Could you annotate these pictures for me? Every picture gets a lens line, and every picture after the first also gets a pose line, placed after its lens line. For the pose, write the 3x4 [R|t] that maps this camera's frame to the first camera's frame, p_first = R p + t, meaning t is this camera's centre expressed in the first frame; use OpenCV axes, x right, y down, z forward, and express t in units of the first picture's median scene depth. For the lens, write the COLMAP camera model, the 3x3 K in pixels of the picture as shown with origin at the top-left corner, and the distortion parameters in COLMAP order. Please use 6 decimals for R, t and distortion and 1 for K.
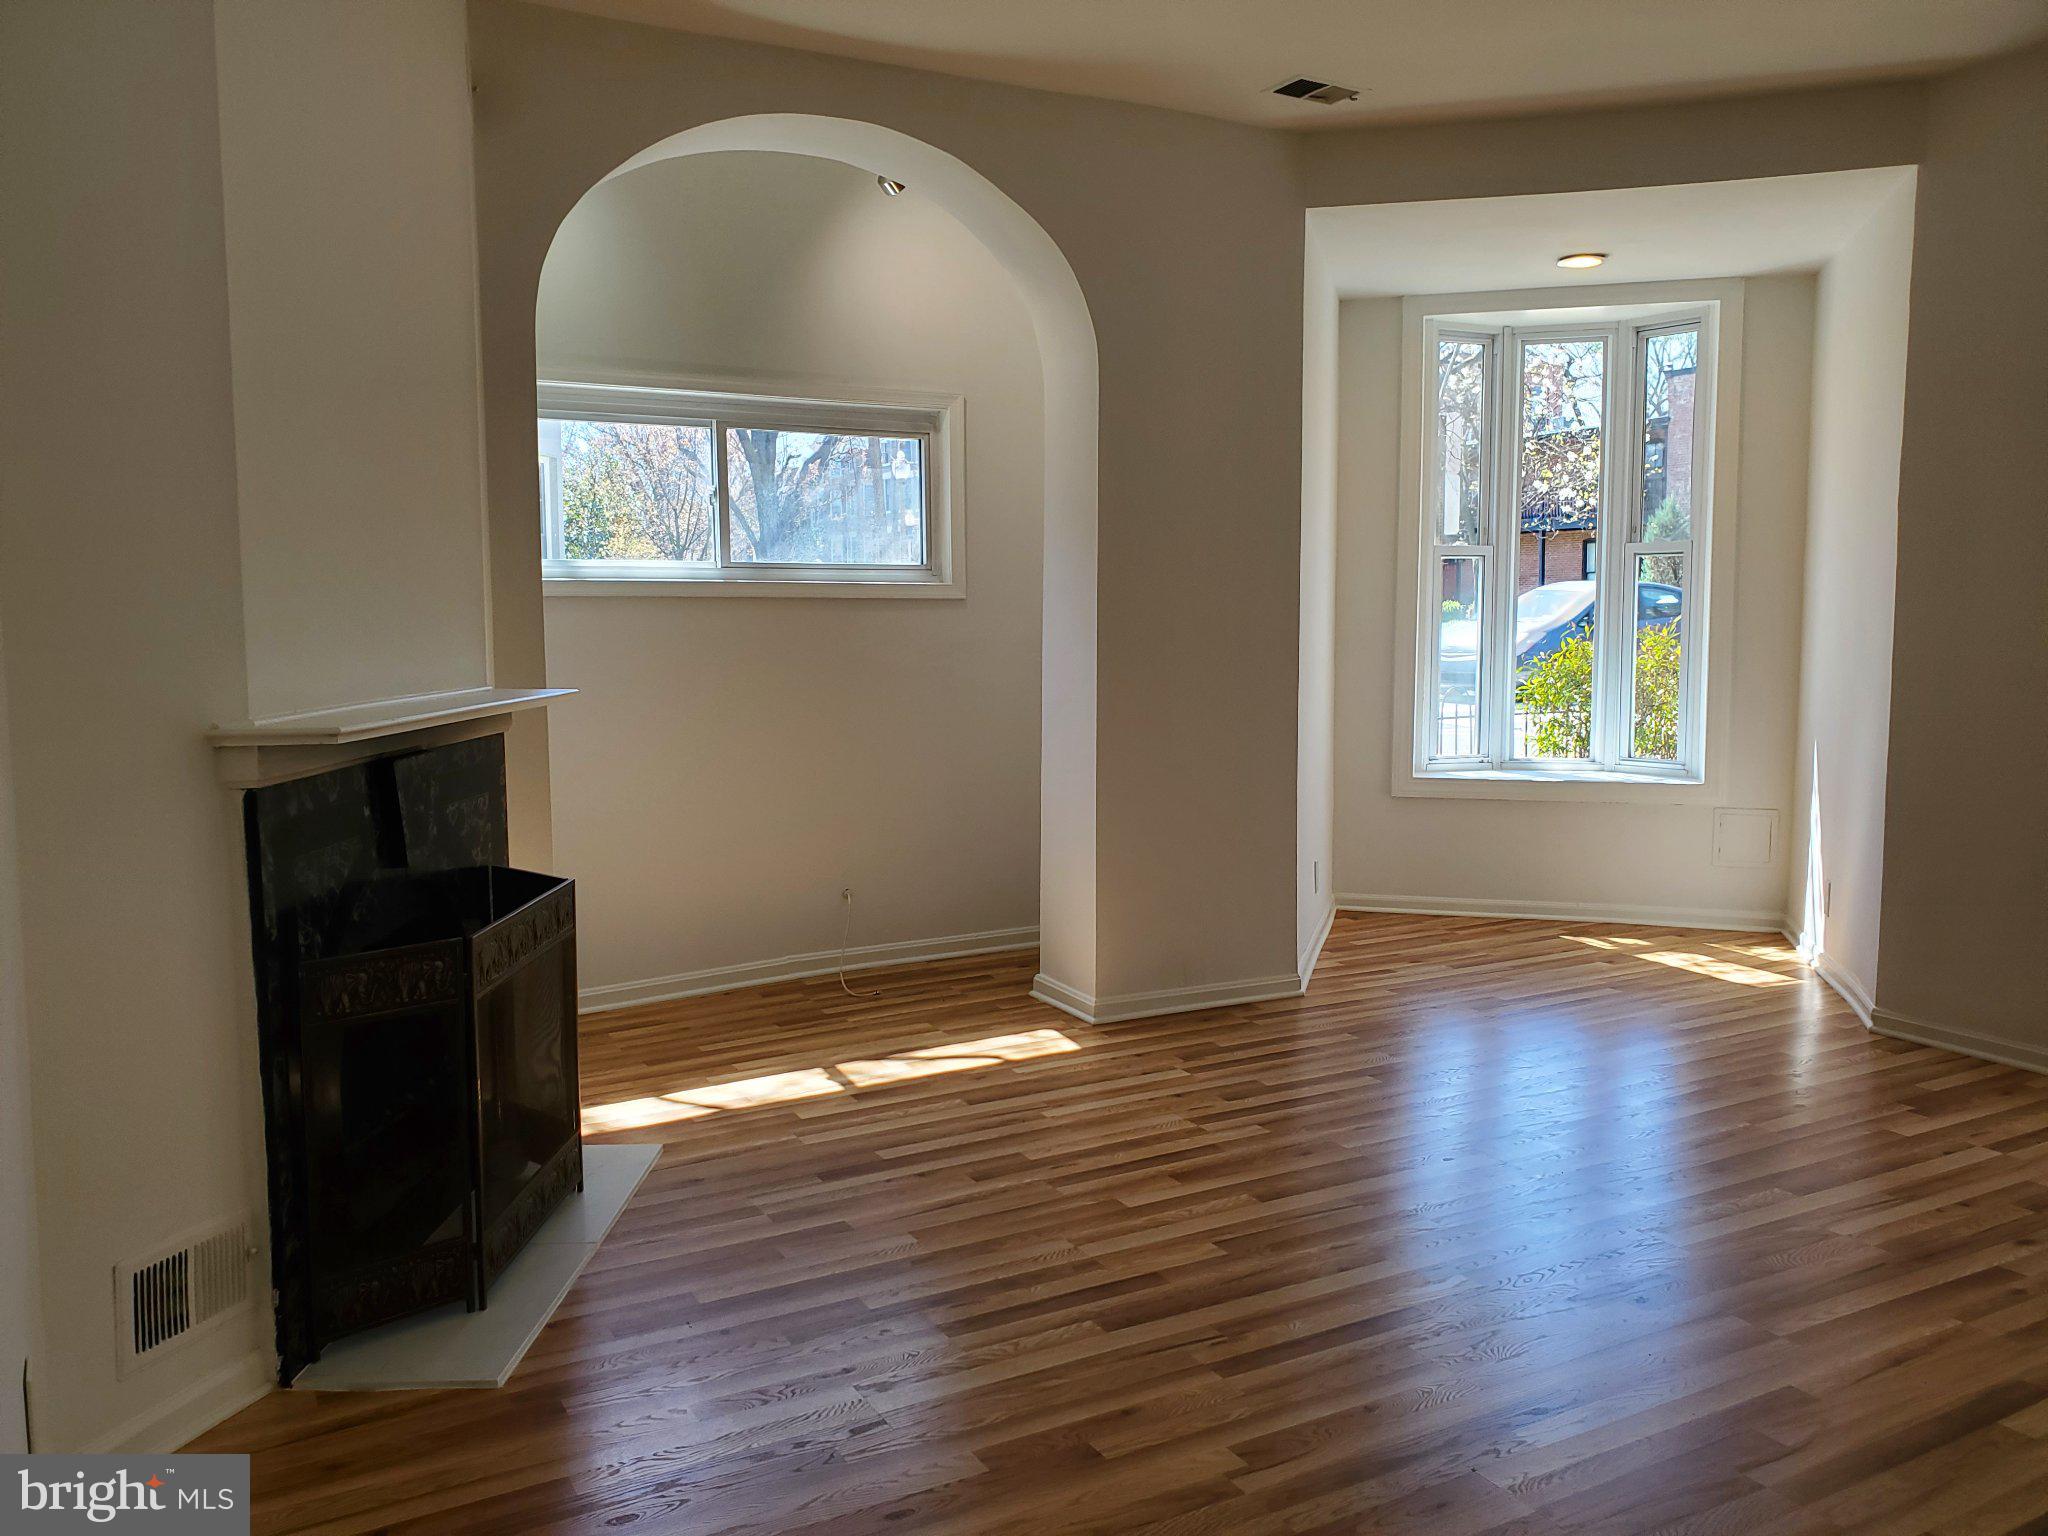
lens RADIAL K [[1620.5, 0, 1012.2], [0, 1620.5, 758.7], [0, 0, 1]] dist [0.060050, -0.050513]
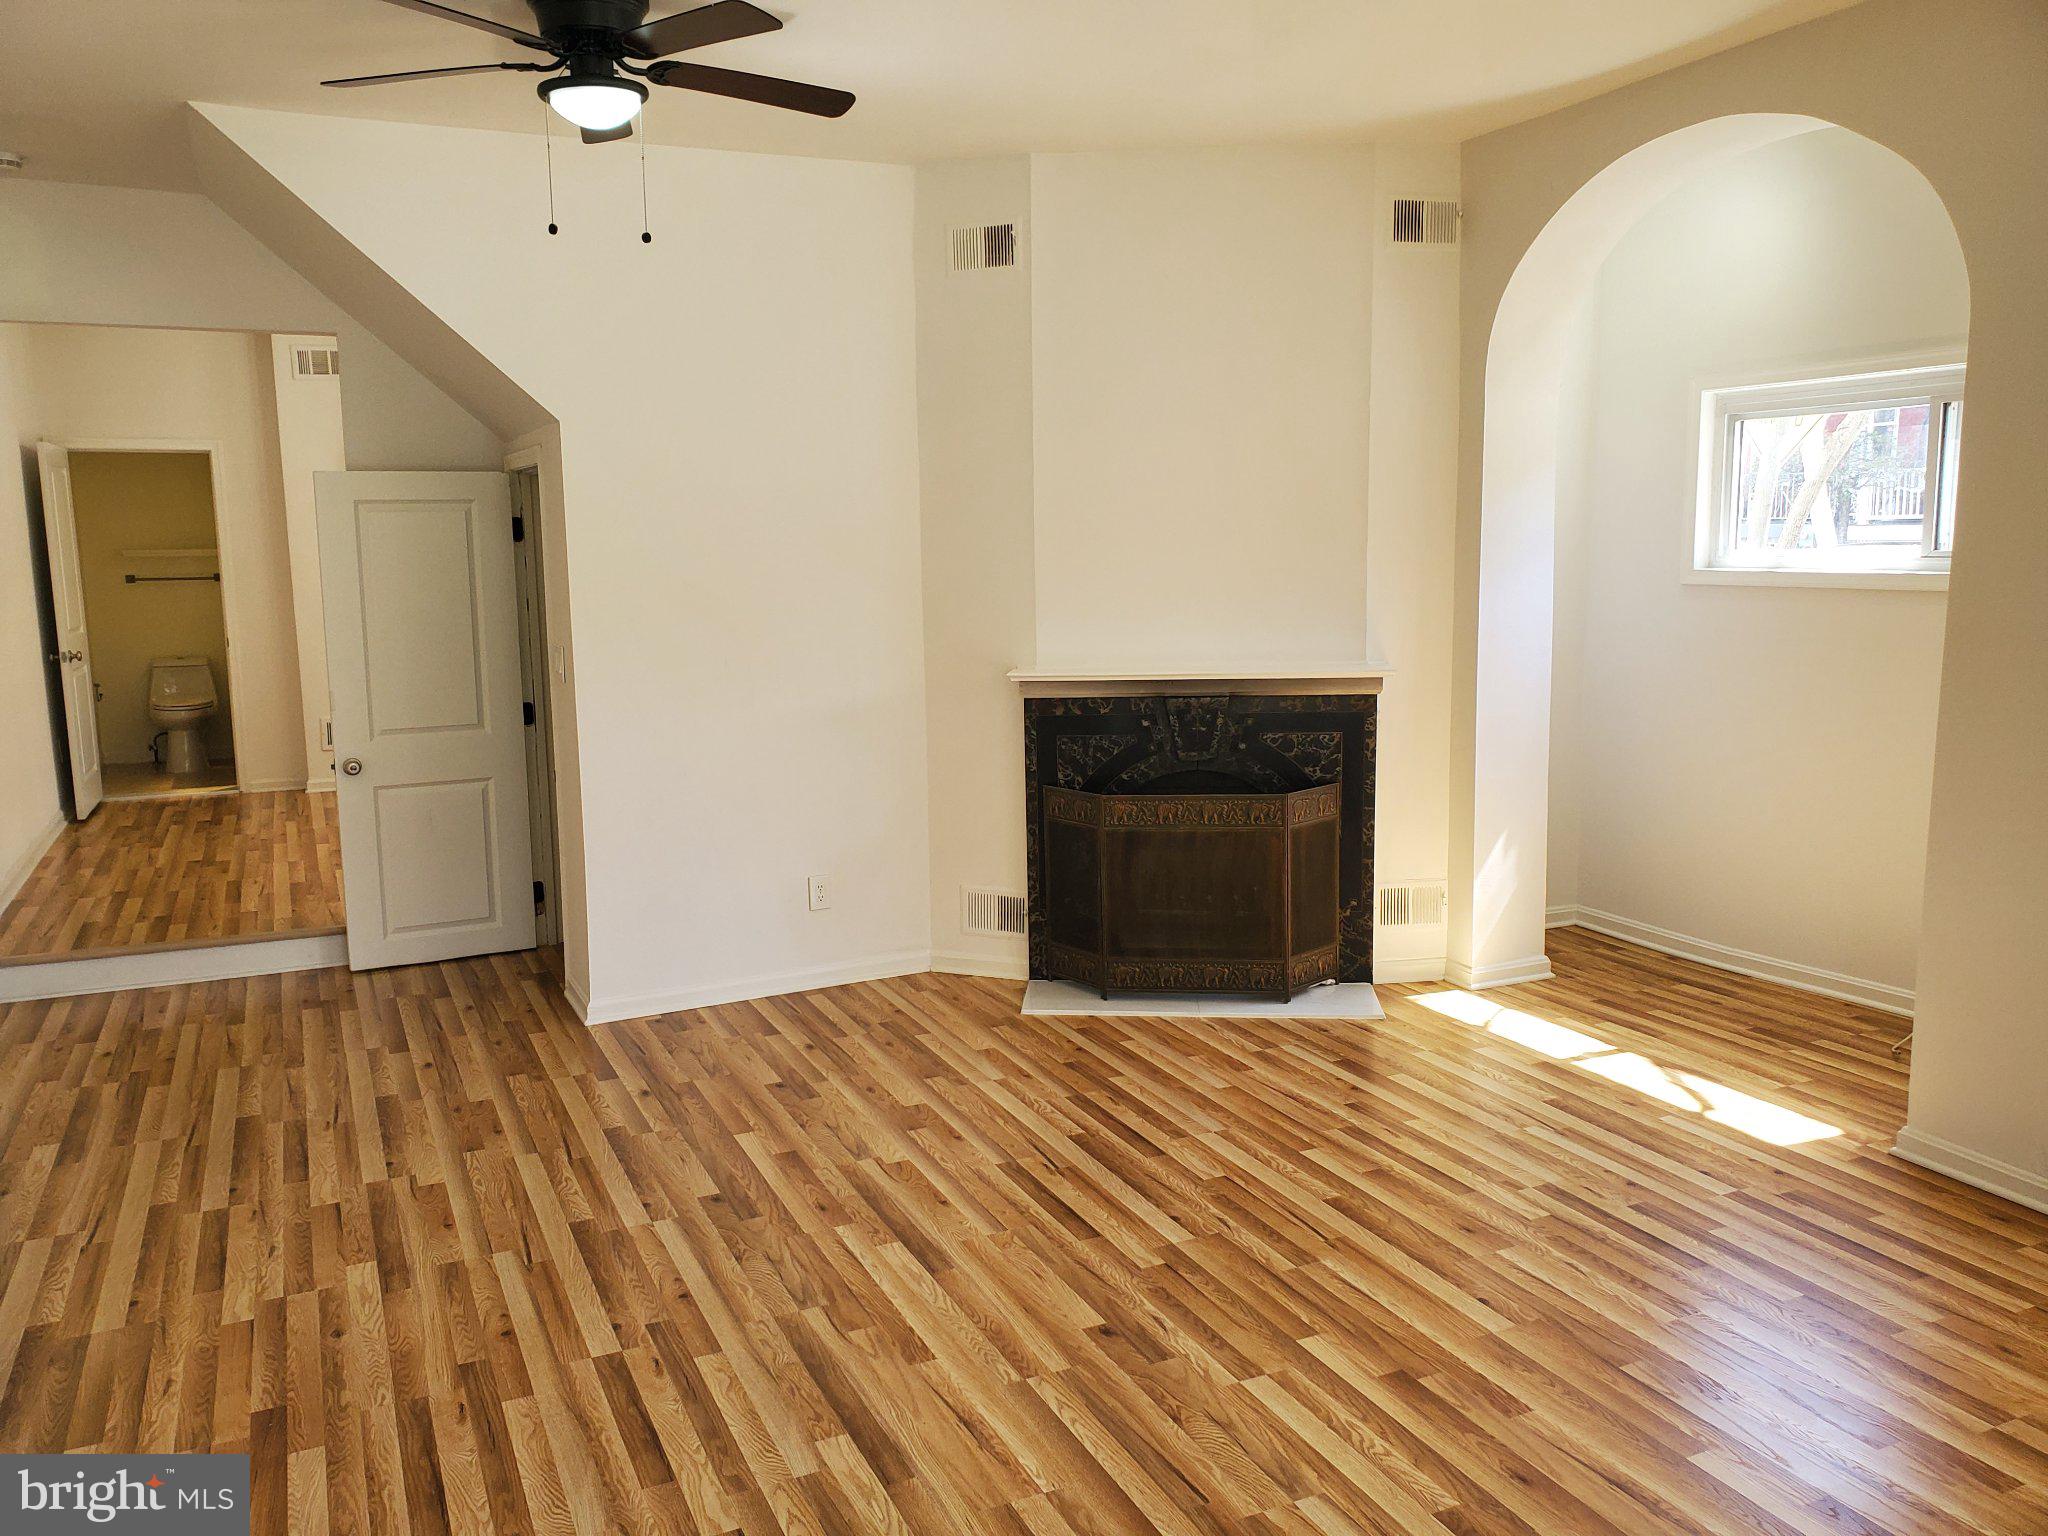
lens RADIAL K [[1620.5, 0, 1027.4], [0, 1620.5, 761.4], [0, 0, 1]] dist [0.060050, -0.050513]
pose [[-0.087487, 0.152280, -0.984458, 0.867487], [-0.073620, 0.984556, 0.158838, -0.125521], [0.993442, 0.086372, -0.074925, 0.626850]]
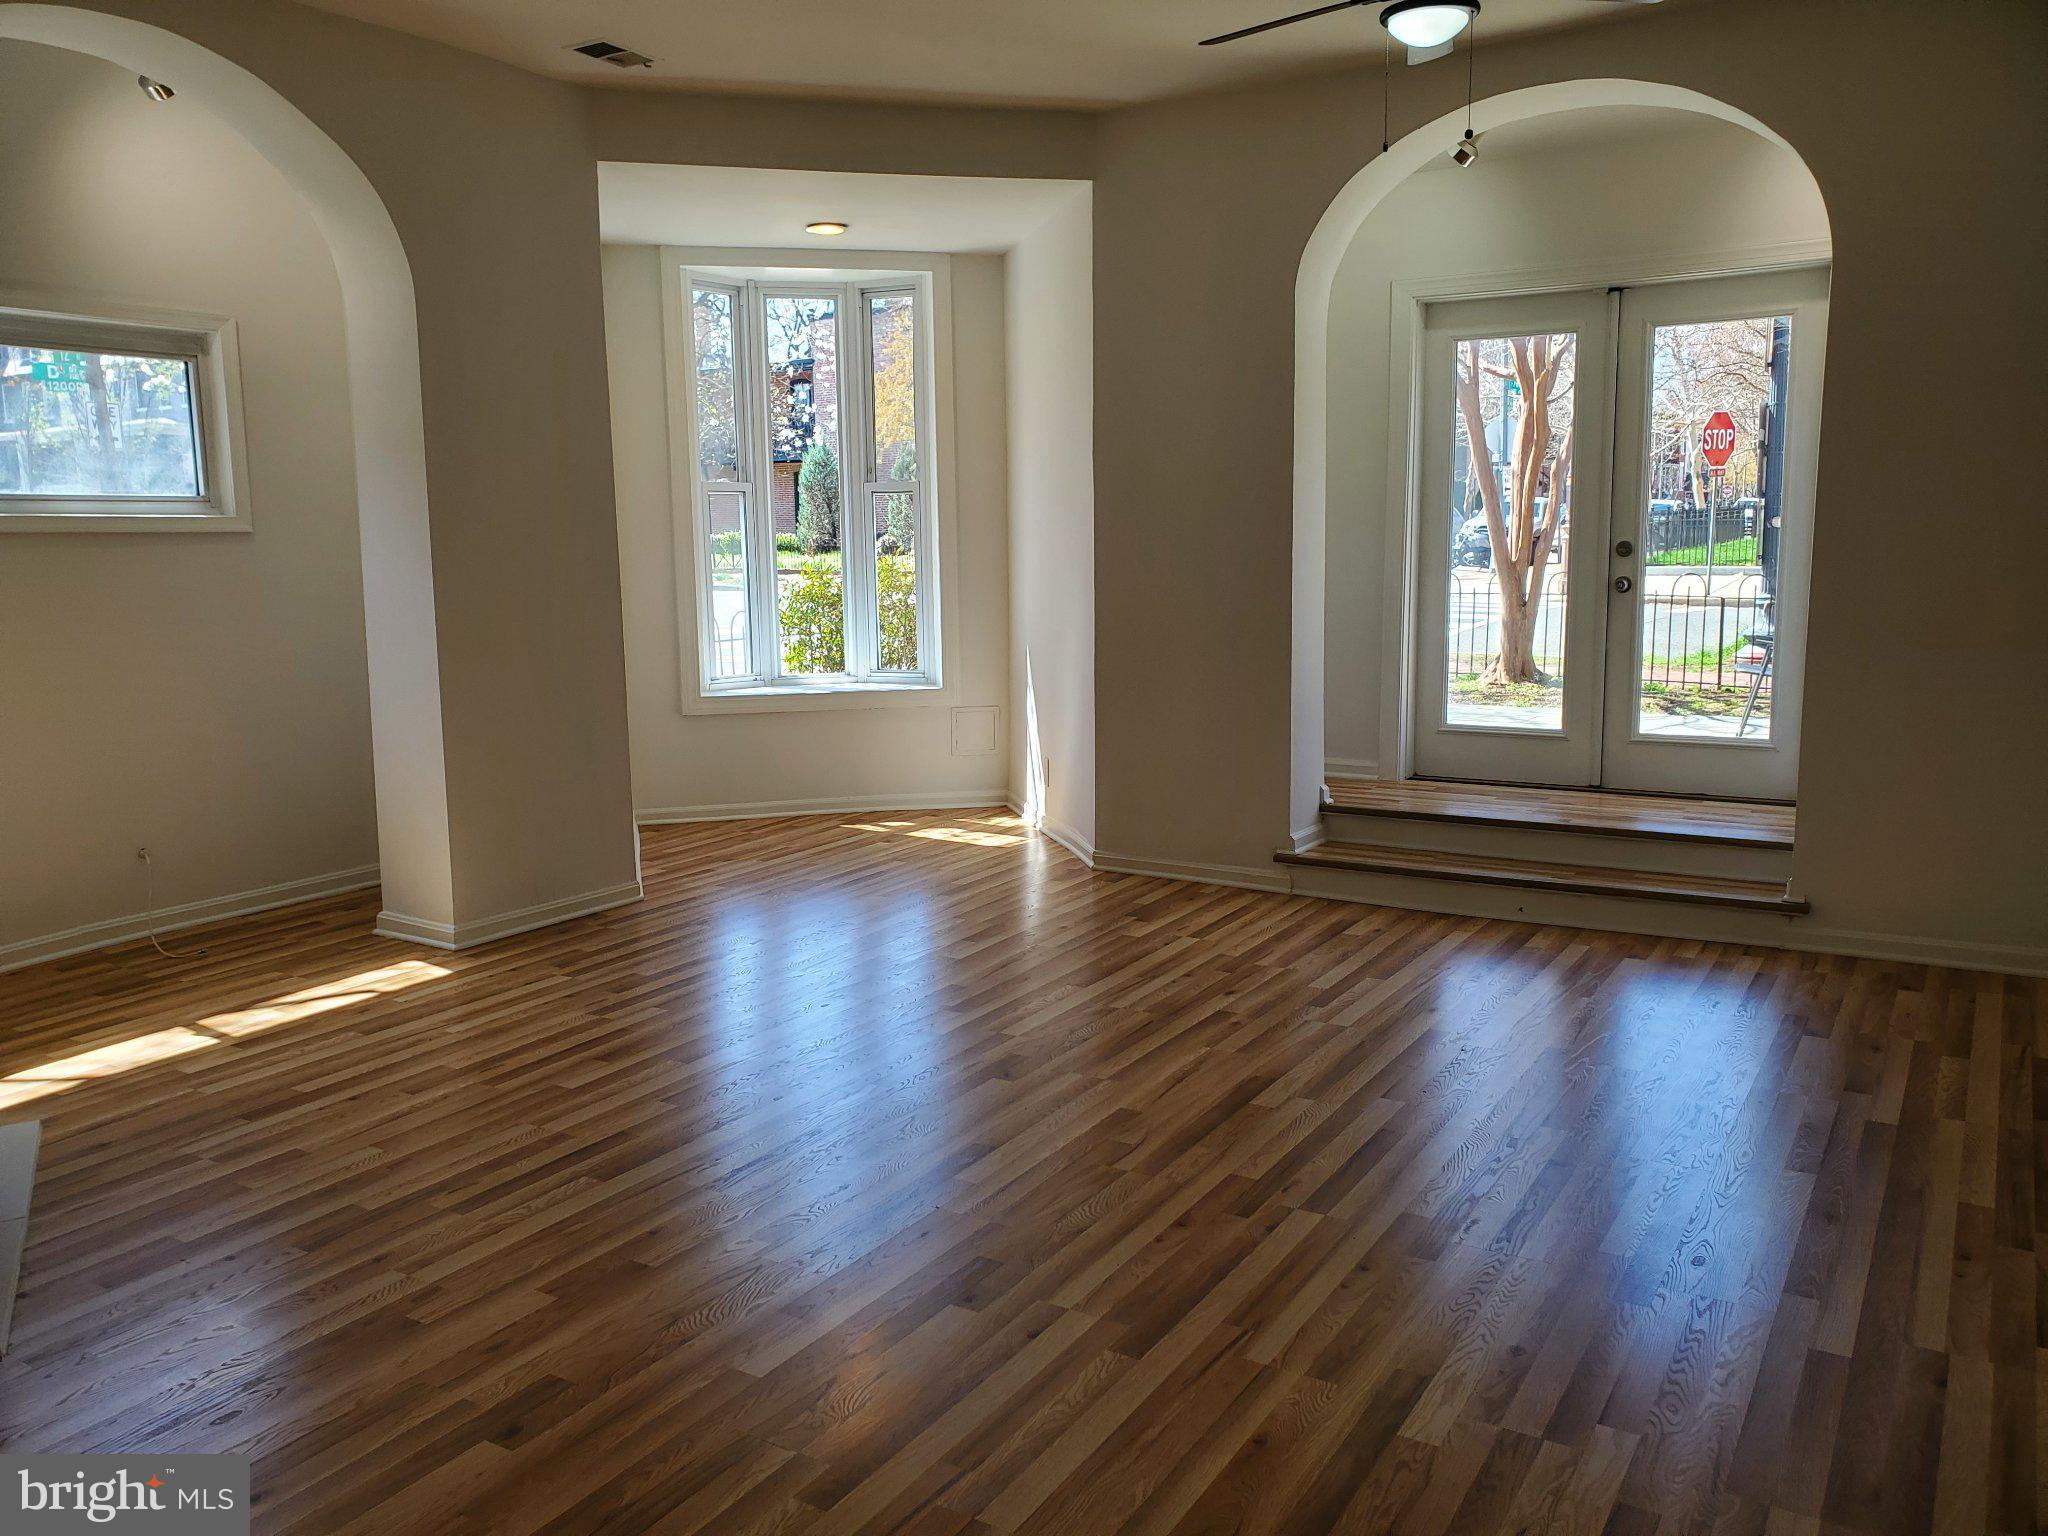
lens RADIAL K [[1620.5, 0, 1007.9], [0, 1620.5, 779.5], [0, 0, 1]] dist [0.060050, -0.050513]
pose [[0.875689, -0.083901, 0.475530, -0.126970], [0.059116, 0.996009, 0.066871, 0.008384], [-0.479243, -0.030447, 0.877154, -0.071230]]
